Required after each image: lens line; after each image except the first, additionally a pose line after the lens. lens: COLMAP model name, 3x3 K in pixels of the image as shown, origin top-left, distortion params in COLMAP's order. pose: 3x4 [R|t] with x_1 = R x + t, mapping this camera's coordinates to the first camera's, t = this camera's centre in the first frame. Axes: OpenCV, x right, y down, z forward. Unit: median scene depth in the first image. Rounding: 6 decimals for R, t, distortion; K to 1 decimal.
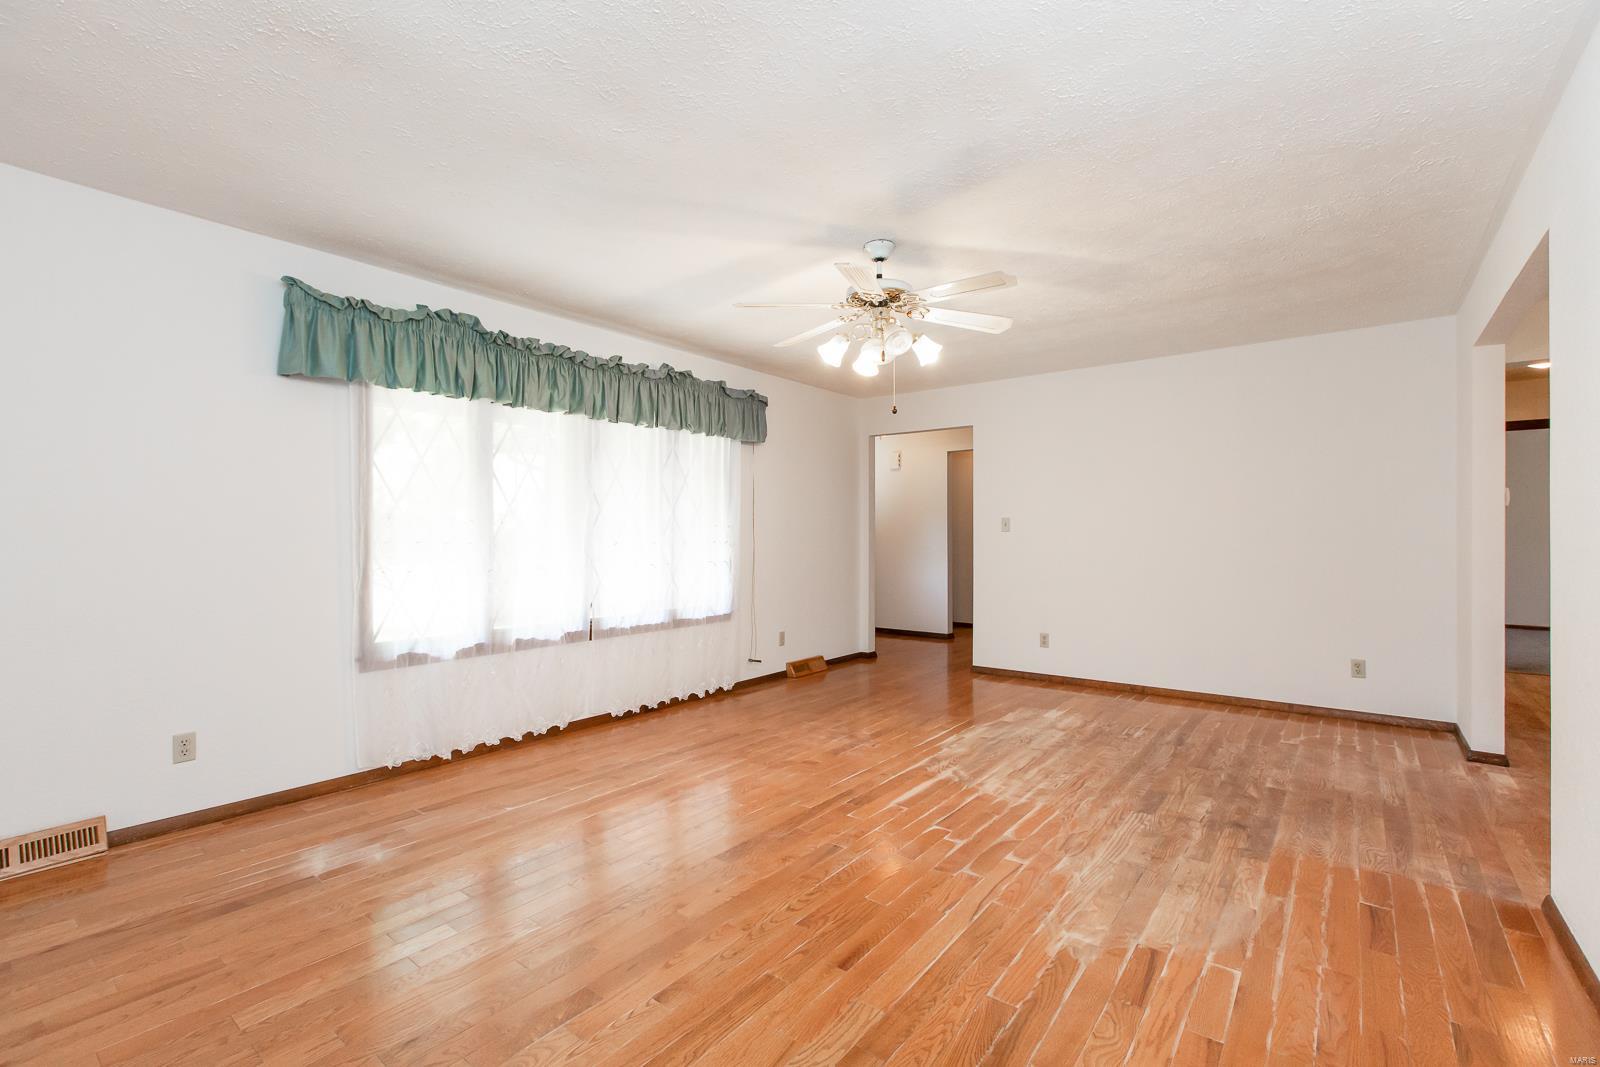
lens RADIAL K [[747.4, 0, 800.0], [0, 747.4, 533.5], [0, 0, 1]] dist [0.000245, -0.000638]
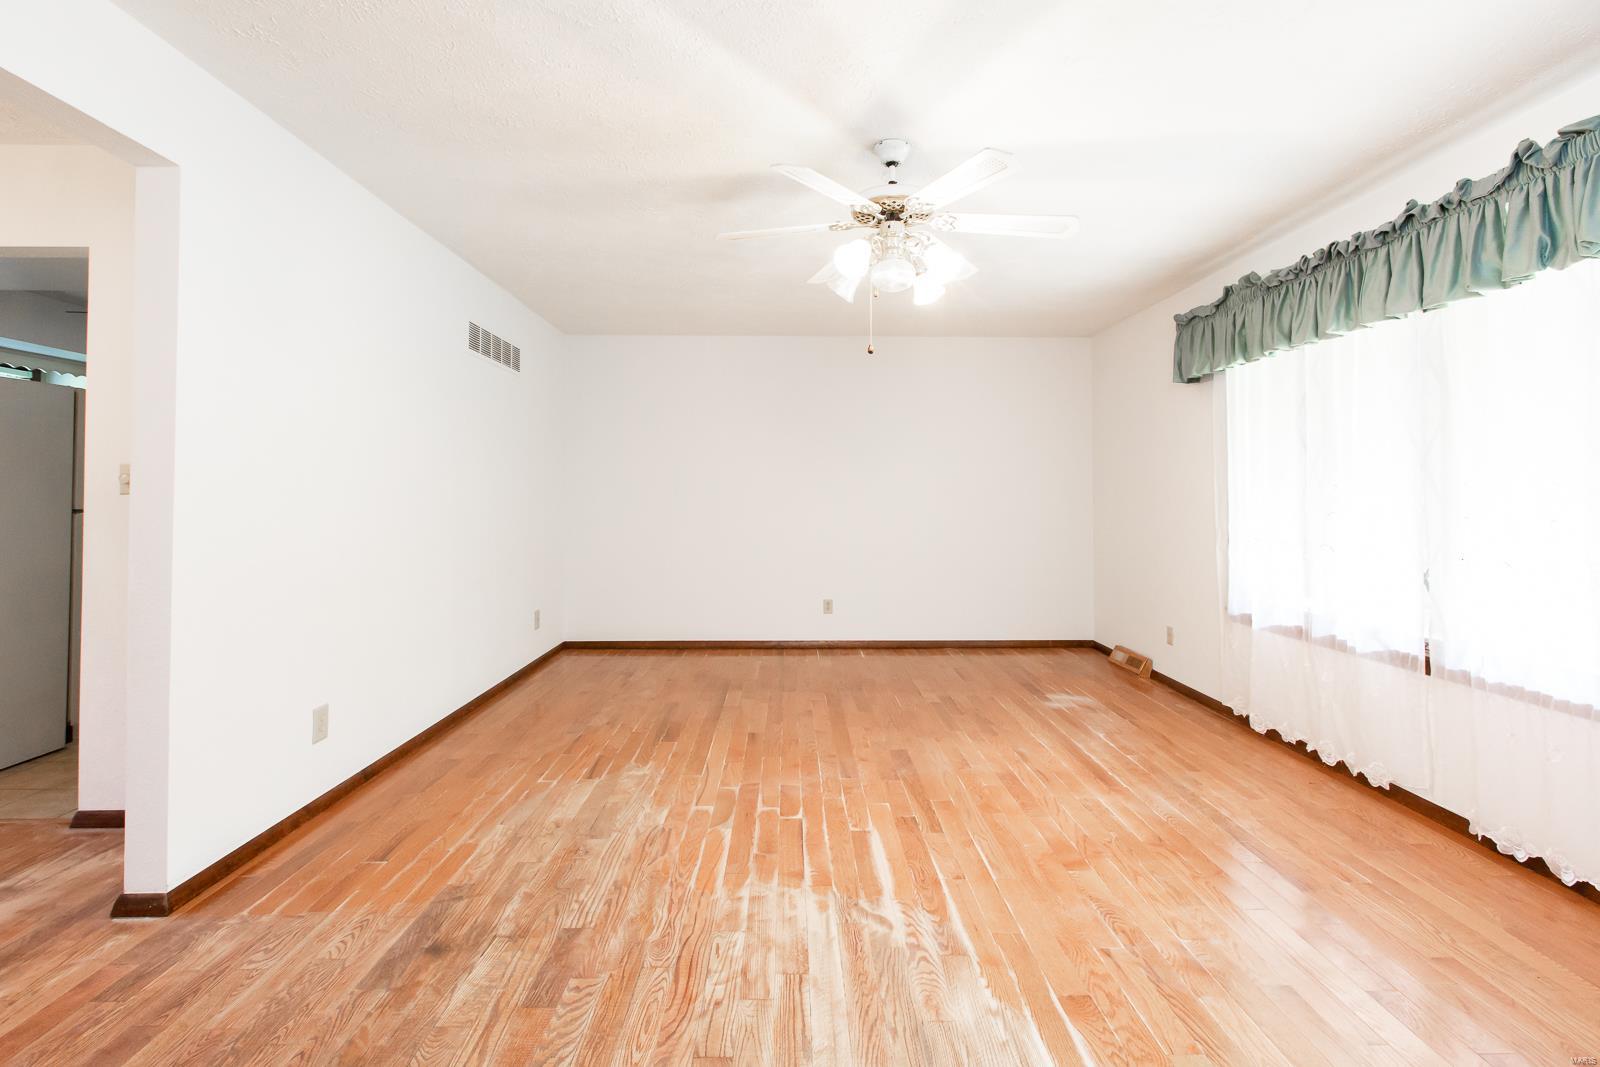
lens RADIAL K [[746.0, 0, 794.0], [0, 746.0, 508.9], [0, 0, 1]] dist [-0.001922, -0.000995]
pose [[-0.800644, 0.005287, -0.599118, 0.591674], [-0.003413, 0.999905, 0.013385, -0.001865], [0.599131, 0.012761, -0.800549, 1.387378]]
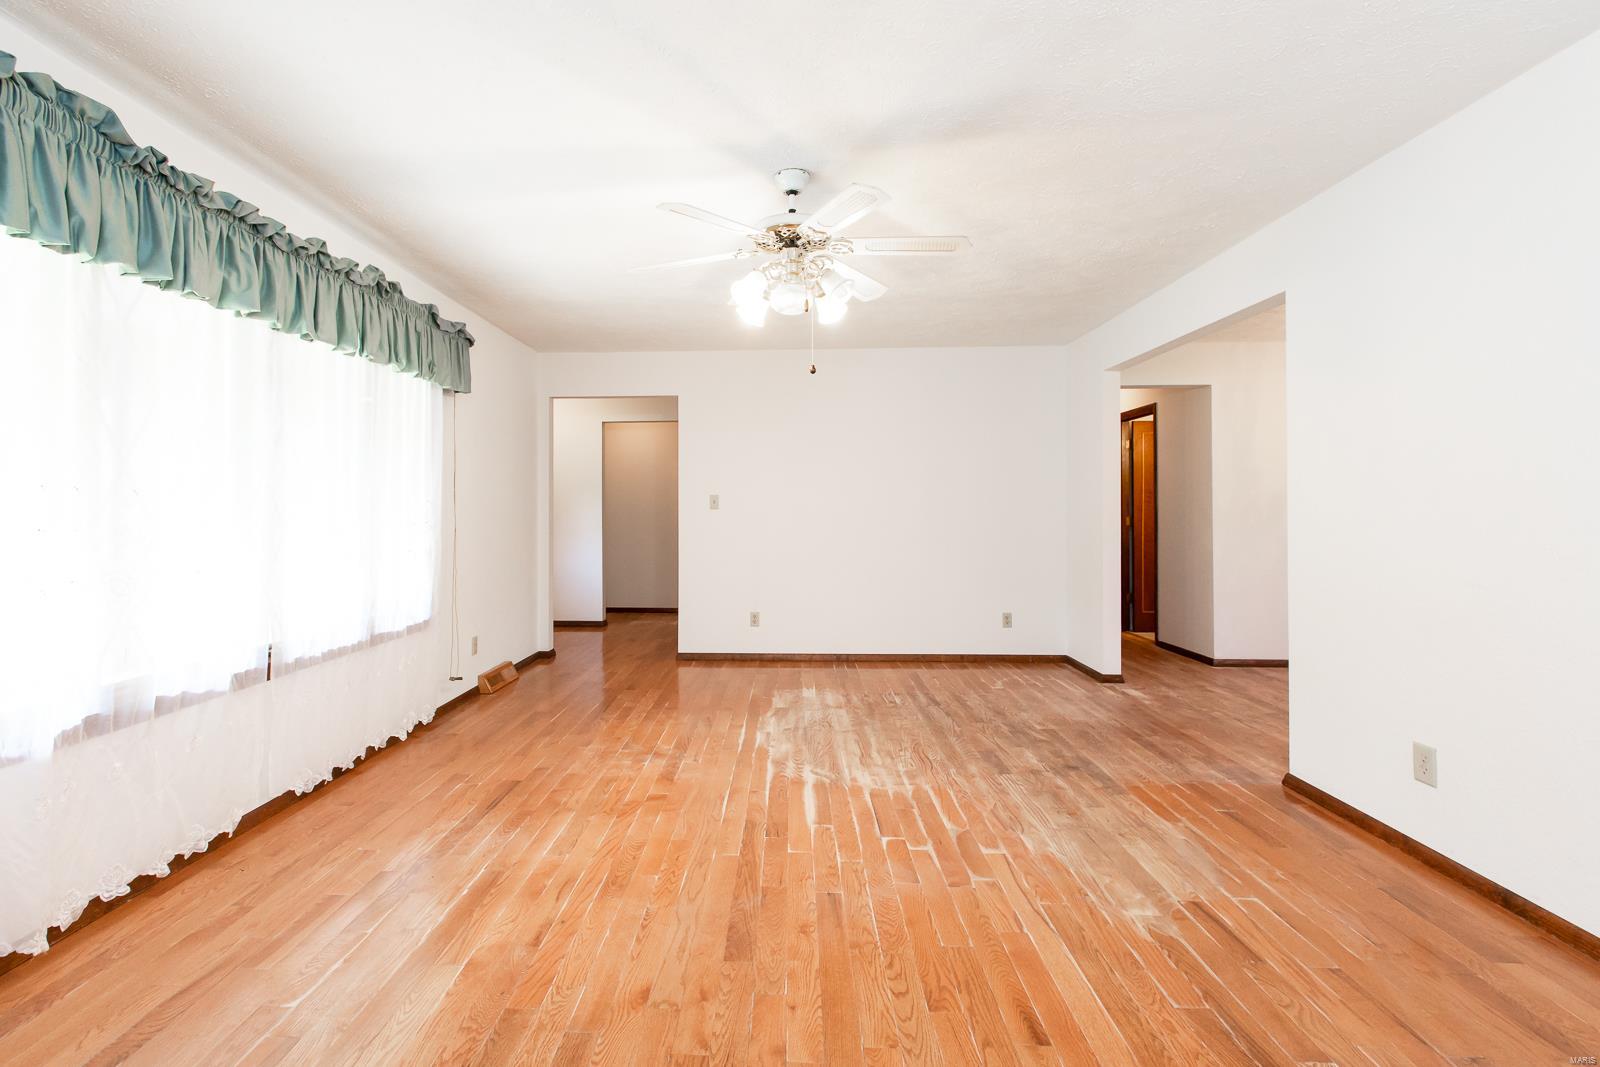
lens RADIAL K [[746.0, 0, 794.0], [0, 746.0, 508.9], [0, 0, 1]] dist [-0.001922, -0.000995]
pose [[0.803148, 0.001633, 0.595777, -0.353060], [0.000054, 0.999996, -0.002814, -0.000919], [-0.595779, 0.002292, 0.803145, 0.275701]]
